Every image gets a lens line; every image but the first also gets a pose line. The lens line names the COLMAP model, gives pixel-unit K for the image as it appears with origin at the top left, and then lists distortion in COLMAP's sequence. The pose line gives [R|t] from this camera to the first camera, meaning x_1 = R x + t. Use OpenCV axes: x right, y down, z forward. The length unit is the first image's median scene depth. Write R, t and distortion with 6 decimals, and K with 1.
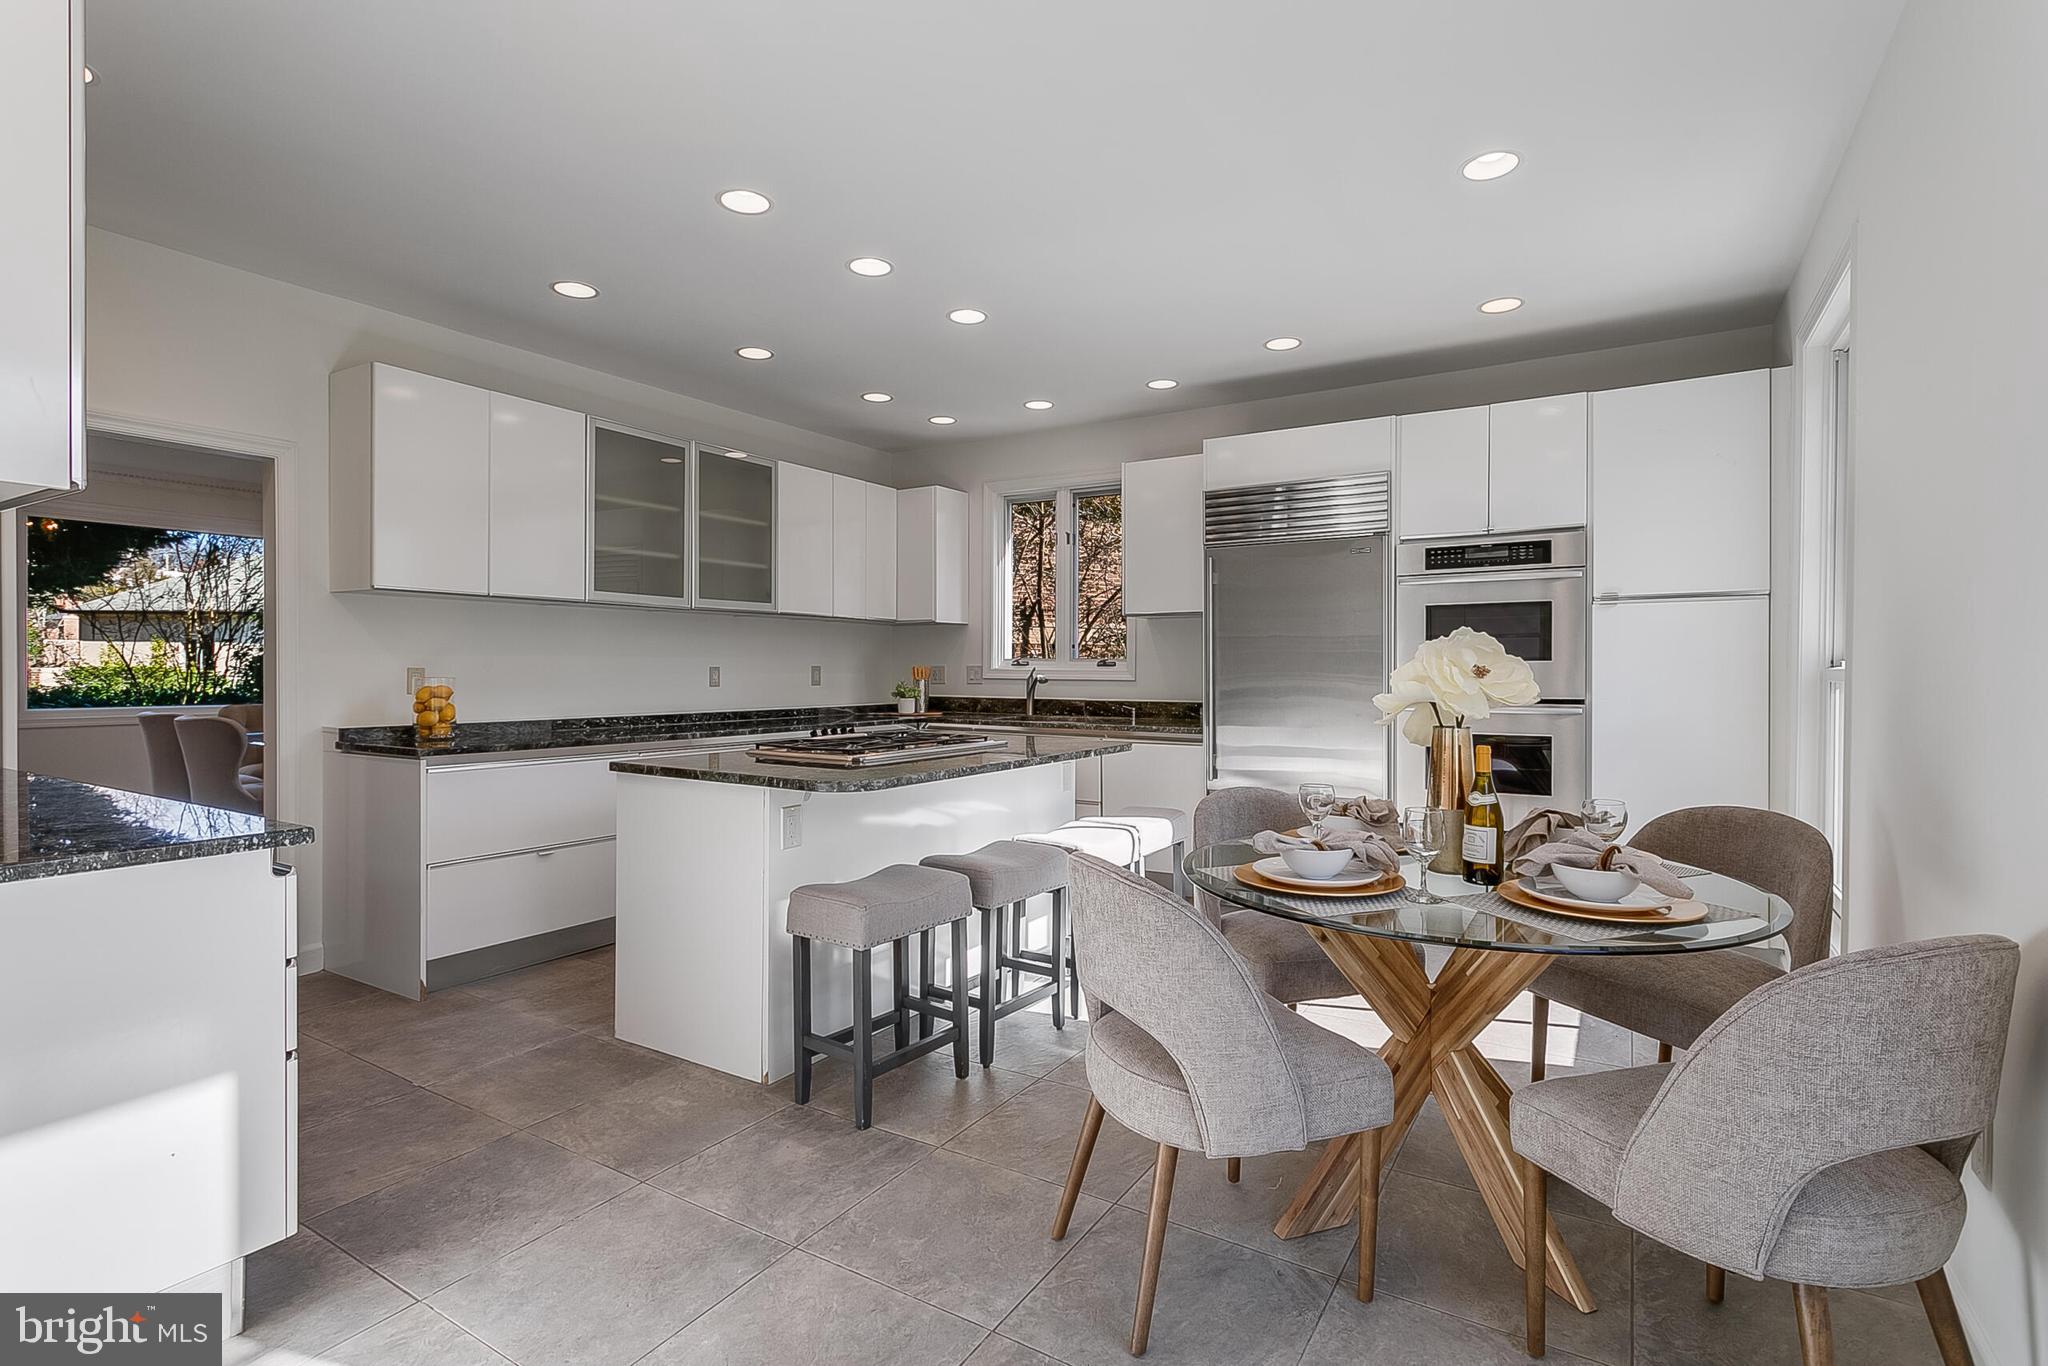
lens RADIAL K [[972.3, 0, 1036.9], [0, 972.3, 680.4], [0, 0, 1]] dist [-0.000850, 0.001270]
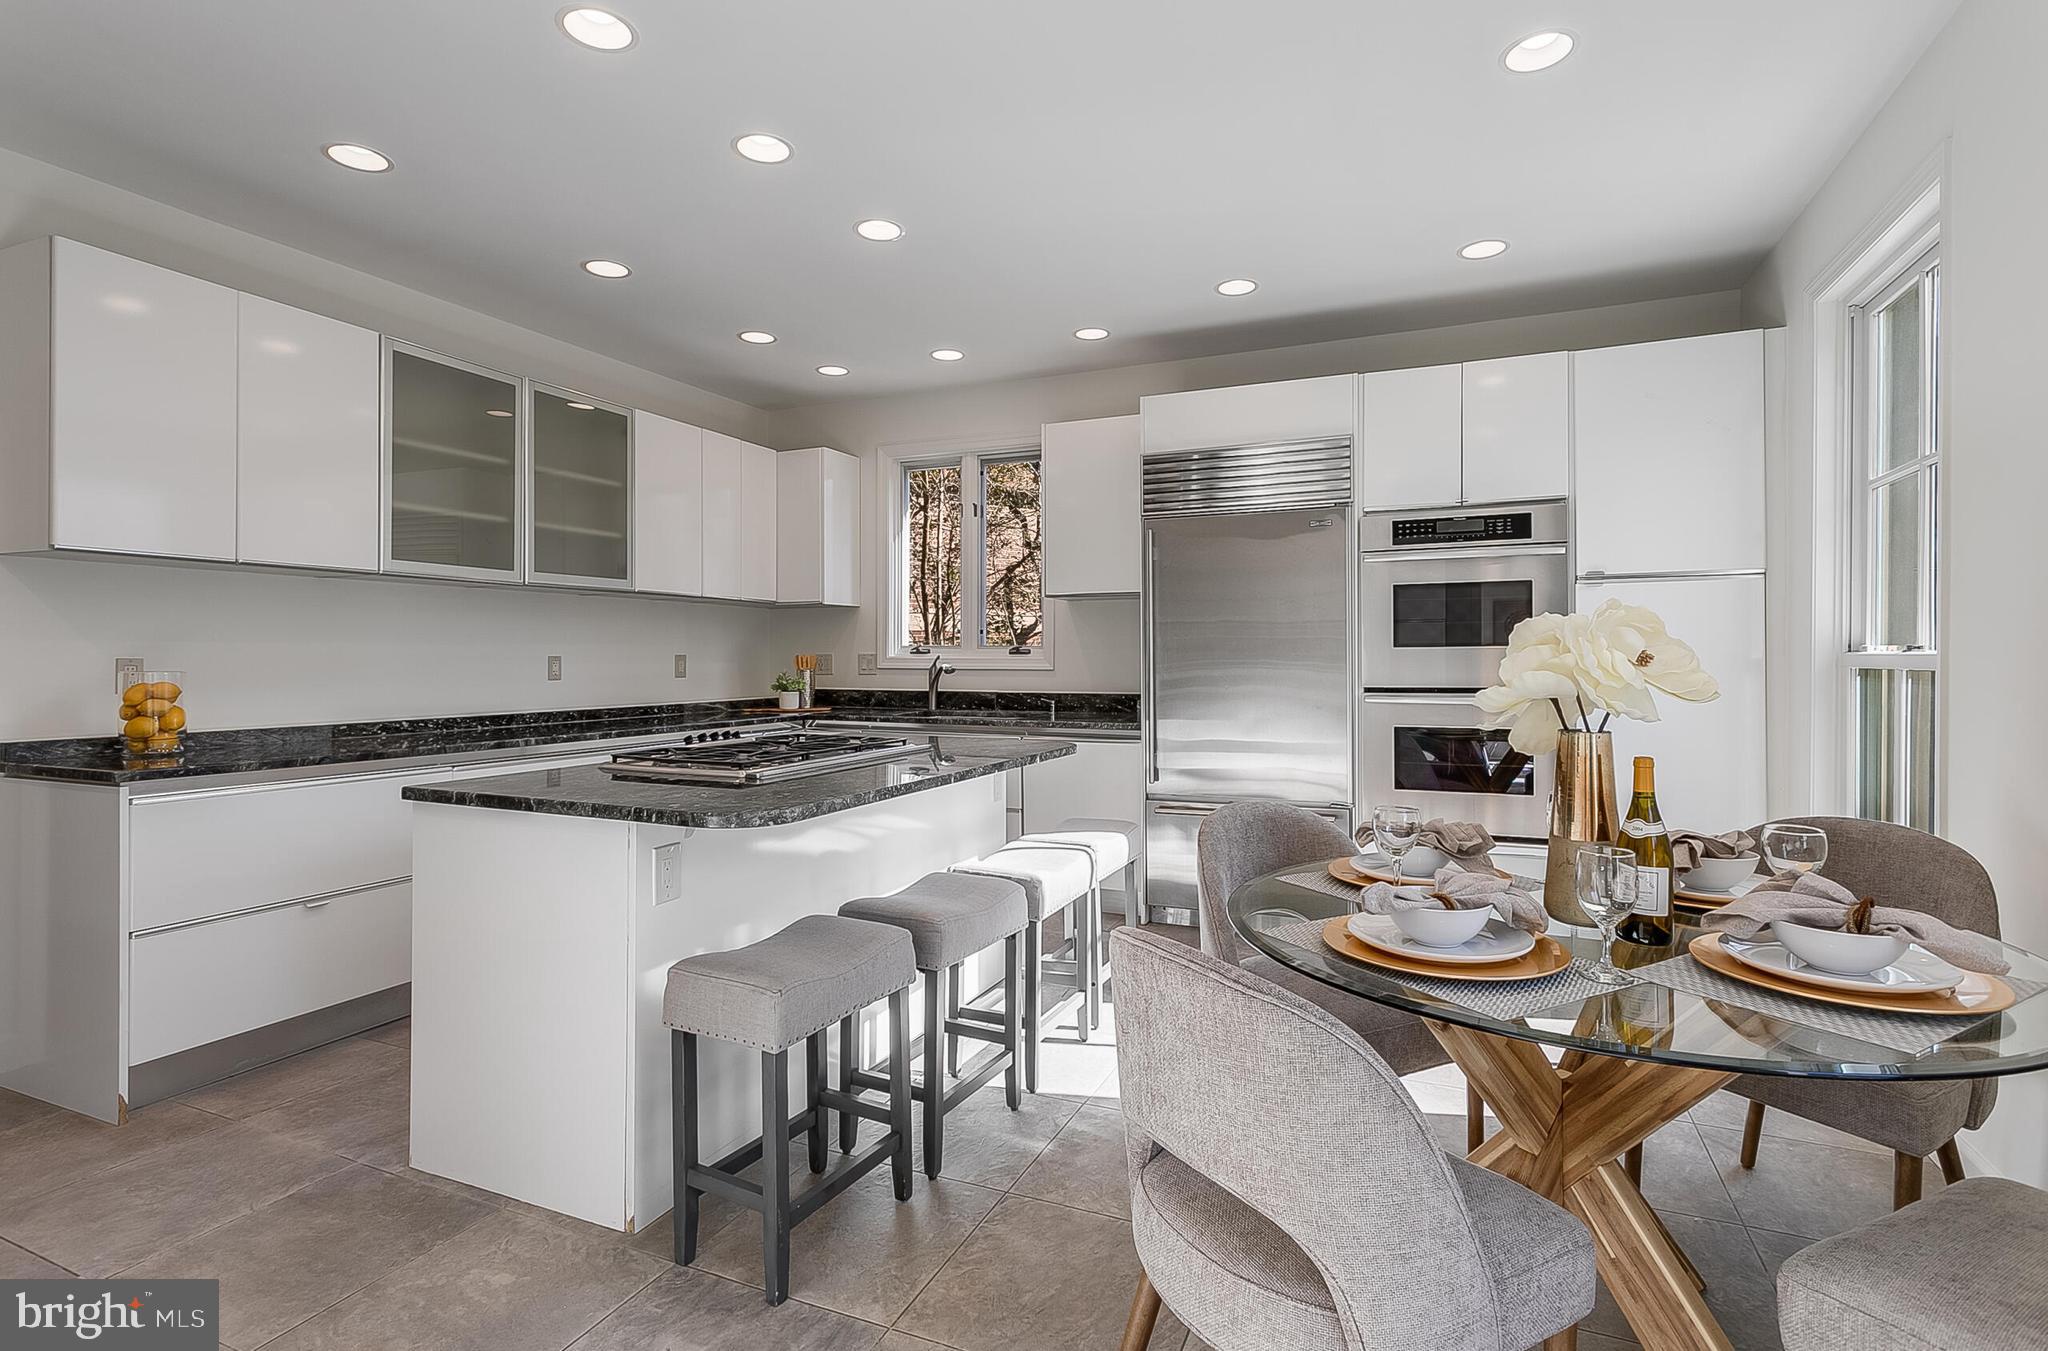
lens RADIAL K [[978.3, 0, 1035.8], [0, 978.3, 660.6], [0, 0, 1]] dist [0.002327, 0.001394]
pose [[0.990506, -0.003893, 0.137412, -0.055238], [0.005054, 0.999954, -0.008097, -0.001576], [-0.137374, 0.008715, 0.990481, 0.163124]]
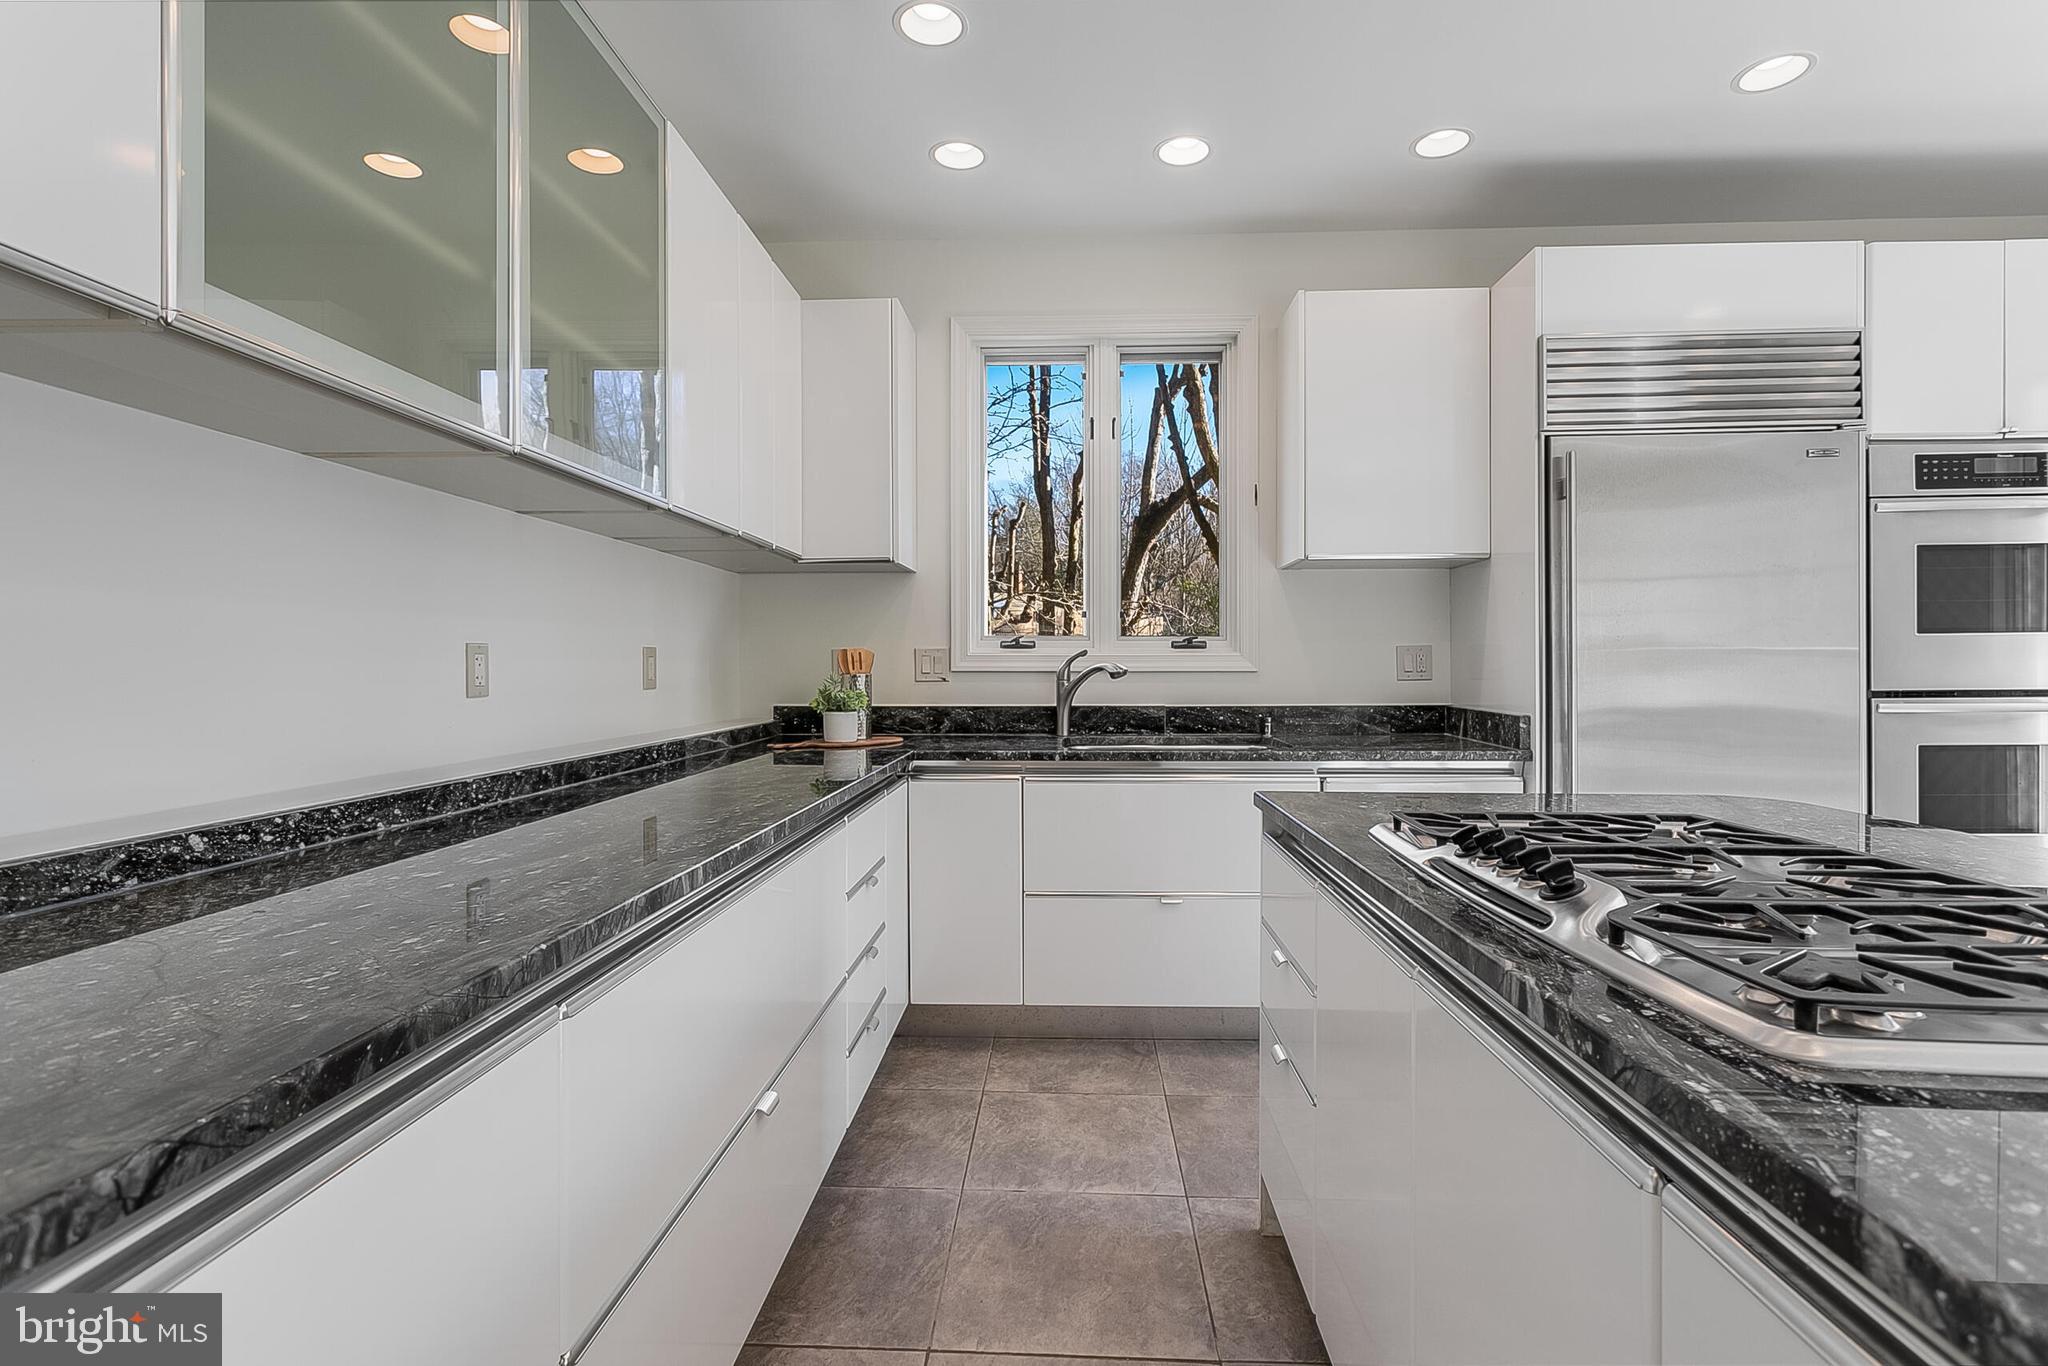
lens RADIAL K [[972.3, 0, 1057.0], [0, 972.3, 676.3], [0, 0, 1]] dist [-0.000850, 0.001270]
pose [[0.873671, -0.010880, 0.486395, -0.430486], [0.011599, 0.999932, 0.001533, 0.000986], [-0.486379, 0.004302, 0.873738, 0.776382]]
